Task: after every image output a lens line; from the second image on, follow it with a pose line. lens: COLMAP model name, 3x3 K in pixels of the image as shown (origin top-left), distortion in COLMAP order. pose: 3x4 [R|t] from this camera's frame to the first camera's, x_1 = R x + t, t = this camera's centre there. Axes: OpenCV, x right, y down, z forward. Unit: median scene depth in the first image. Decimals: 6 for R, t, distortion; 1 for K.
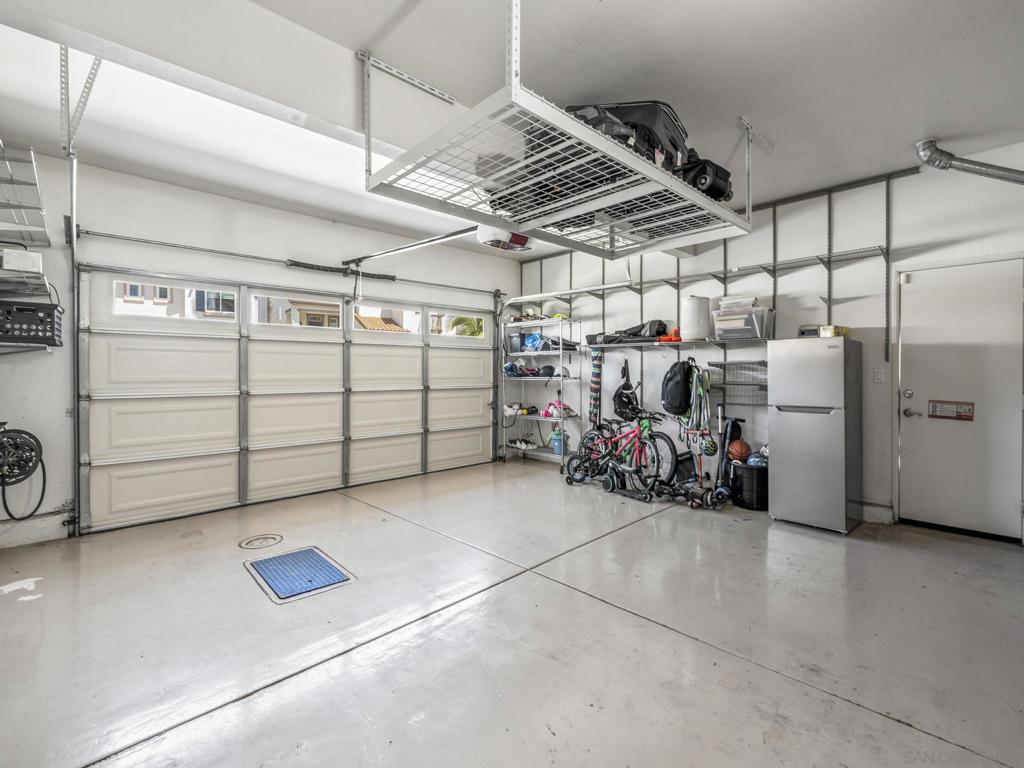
lens RADIAL K [[465.3, 0, 516.9], [0, 465.3, 376.2], [0, 0, 1]] dist [-0.002672, 0.001741]
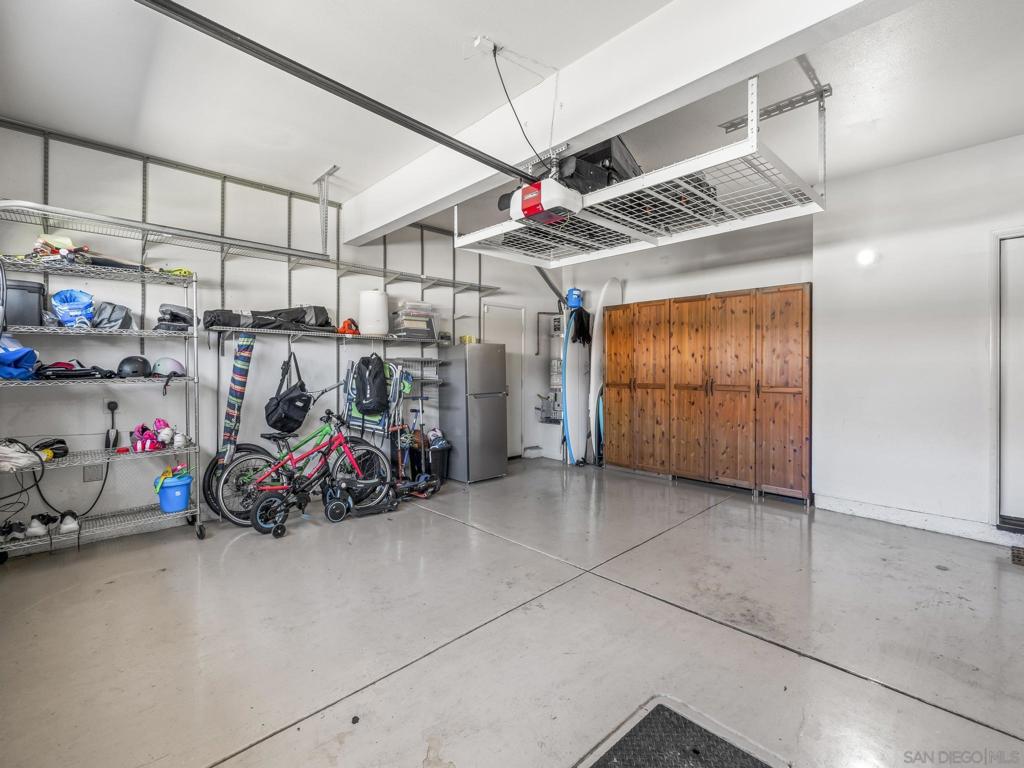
lens RADIAL K [[465.3, 0, 516.7], [0, 465.3, 376.7], [0, 0, 1]] dist [-0.002672, 0.001741]
pose [[-0.000048, -0.019145, 0.999817, -0.506576], [0.008334, 0.999782, 0.019144, -0.007271], [-0.999965, 0.008333, 0.000111, 0.620772]]
